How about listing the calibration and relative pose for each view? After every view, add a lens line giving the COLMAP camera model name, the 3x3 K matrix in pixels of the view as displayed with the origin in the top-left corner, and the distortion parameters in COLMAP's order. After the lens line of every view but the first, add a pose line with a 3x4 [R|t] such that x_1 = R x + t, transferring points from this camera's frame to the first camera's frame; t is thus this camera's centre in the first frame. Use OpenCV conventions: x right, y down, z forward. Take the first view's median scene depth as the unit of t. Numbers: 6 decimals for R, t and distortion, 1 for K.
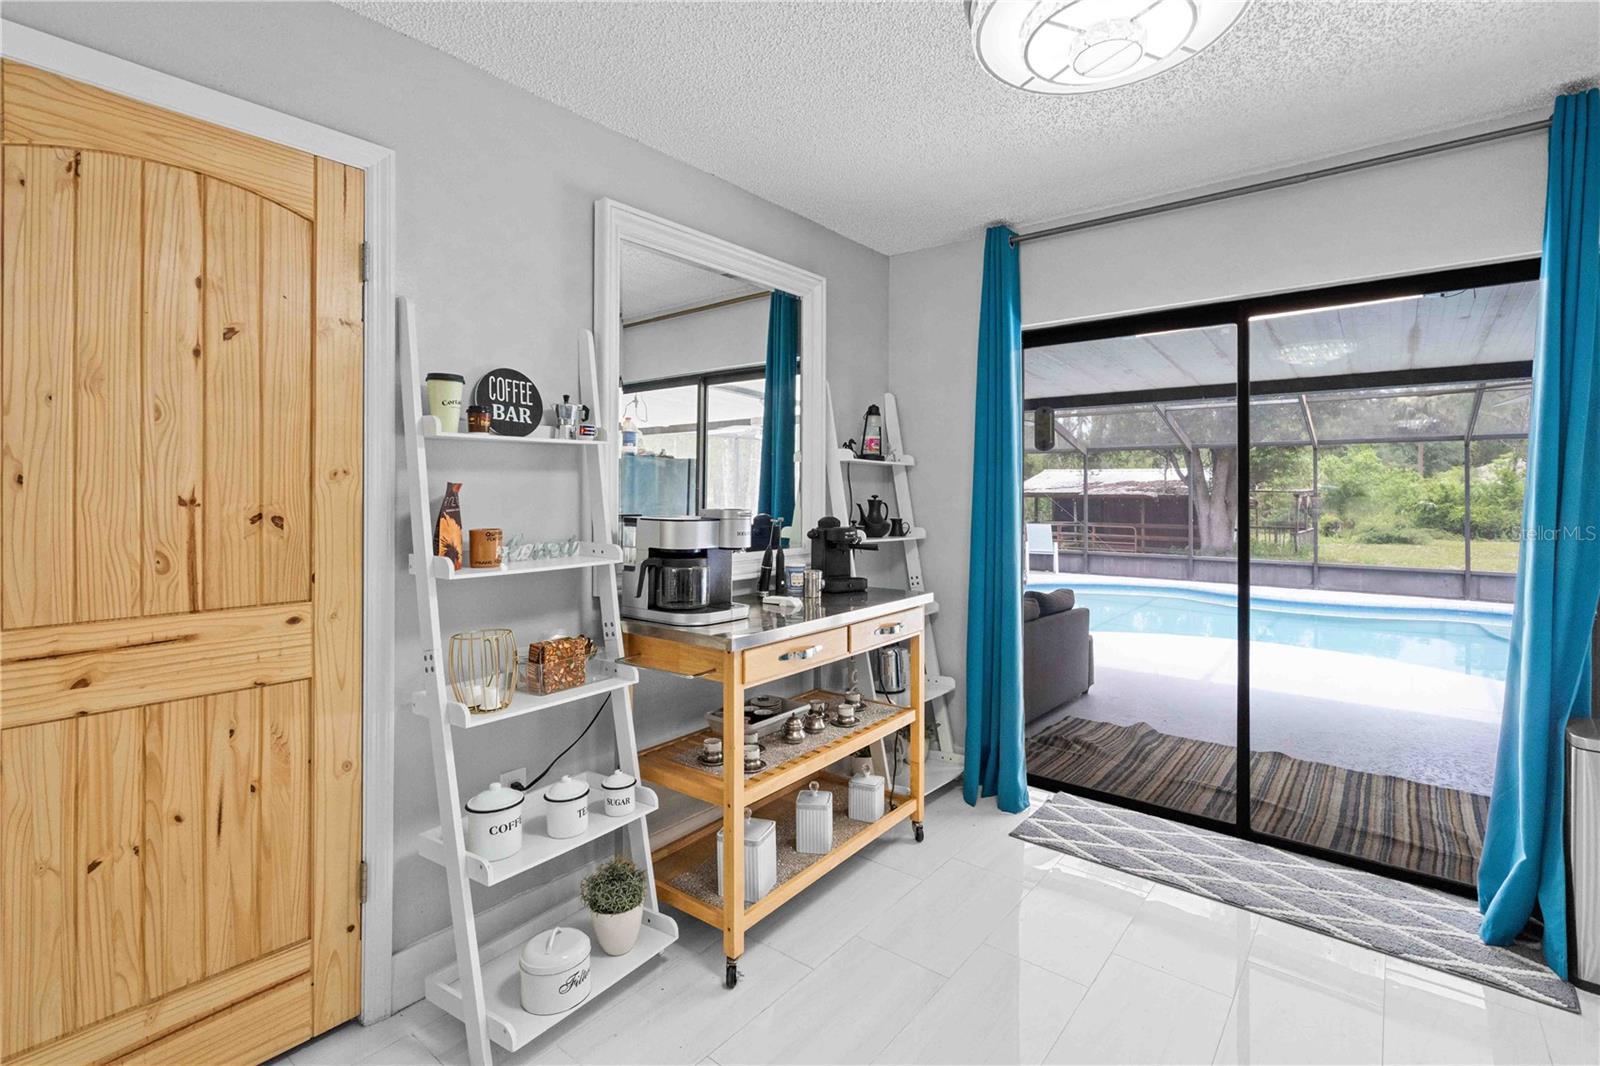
lens RADIAL K [[740.0, 0, 798.8], [0, 740.0, 491.3], [0, 0, 1]] dist [-0.002345, 0.000212]
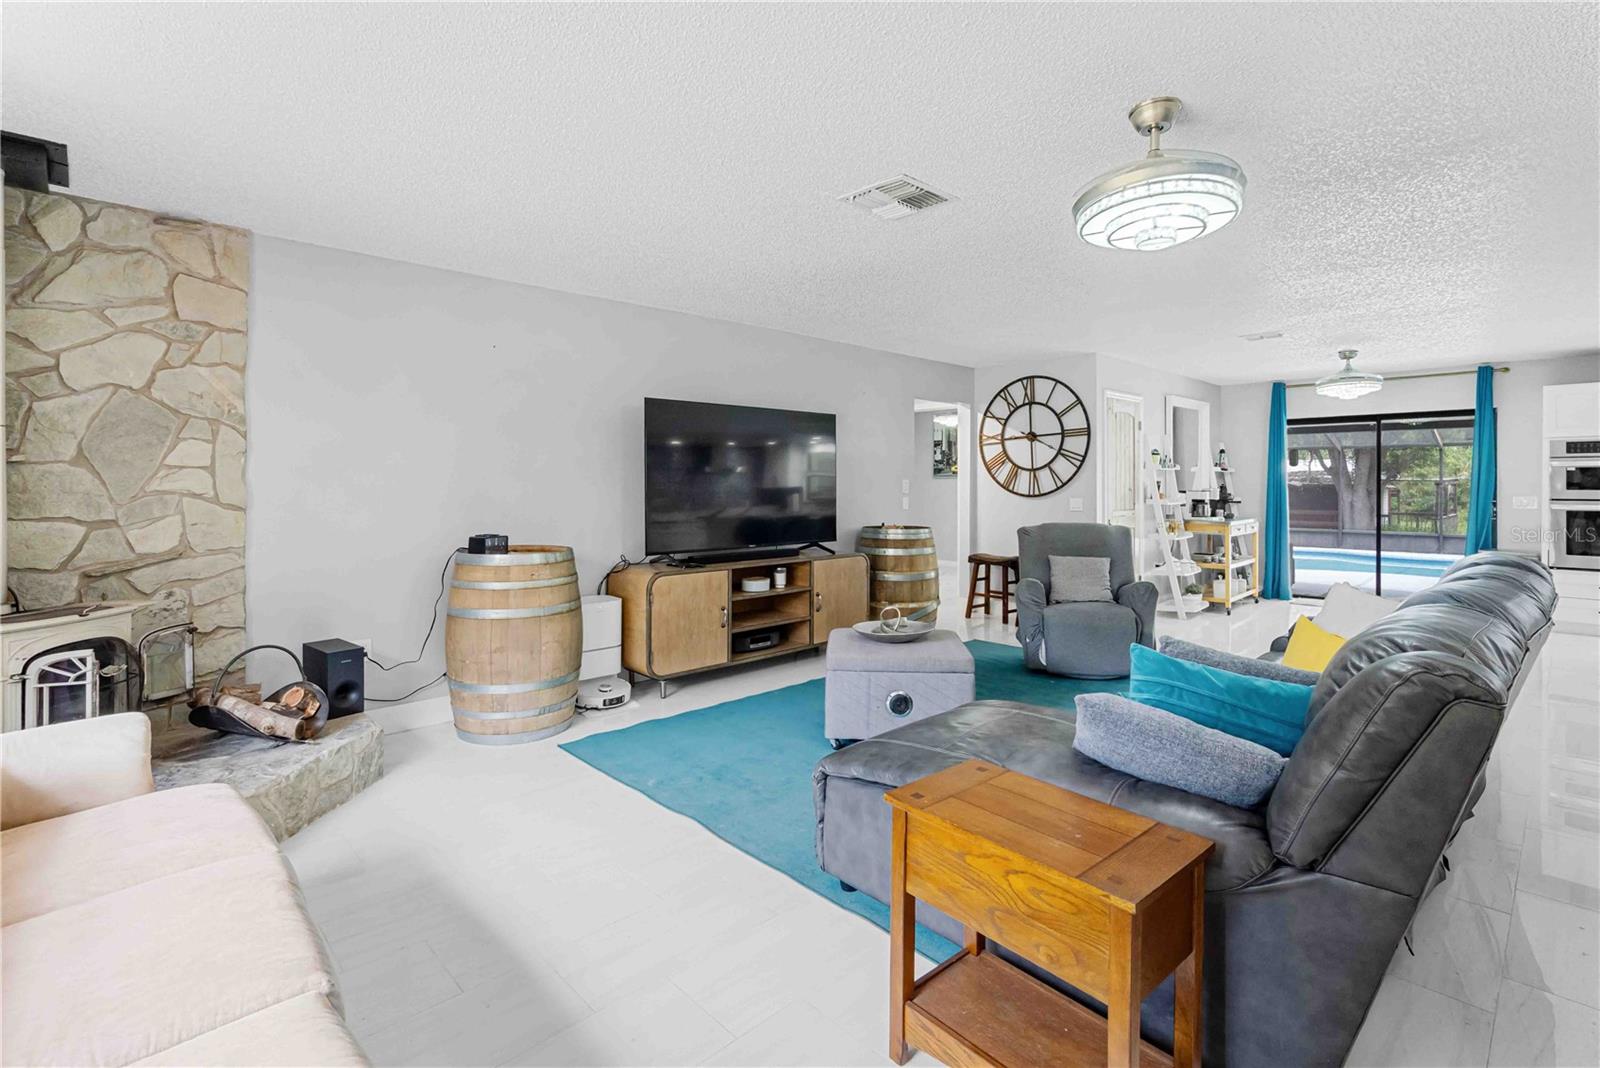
lens RADIAL K [[750.8, 0, 807.5], [0, 750.8, 484.9], [0, 0, 1]] dist [-0.001014, 0.000174]
pose [[0.993205, -0.003689, -0.116318, -0.170392], [0.004112, 0.999986, 0.003395, -0.001079], [0.116304, -0.003850, 0.993206, -0.291300]]
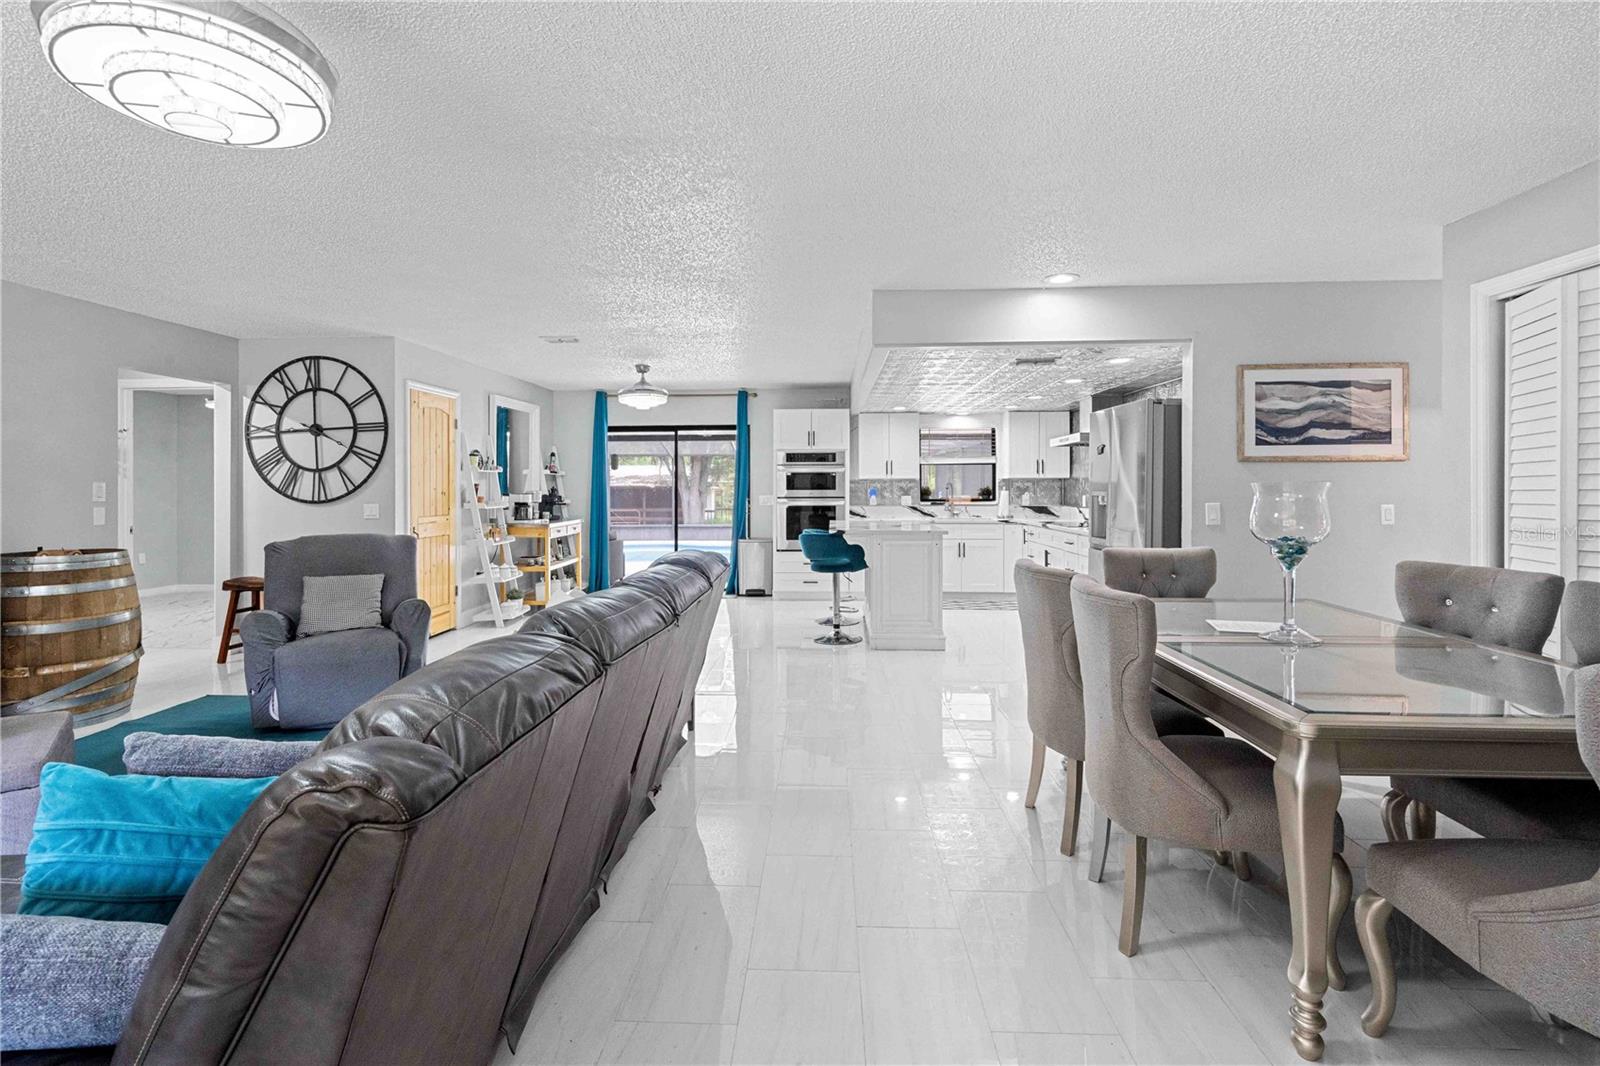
lens RADIAL K [[740.0, 0, 798.8], [0, 740.0, 491.3], [0, 0, 1]] dist [-0.002345, 0.000212]
pose [[0.800093, -0.011903, 0.599758, -0.128516], [0.005296, 0.999904, 0.012779, -0.001070], [-0.599852, -0.007048, 0.800080, -0.268801]]
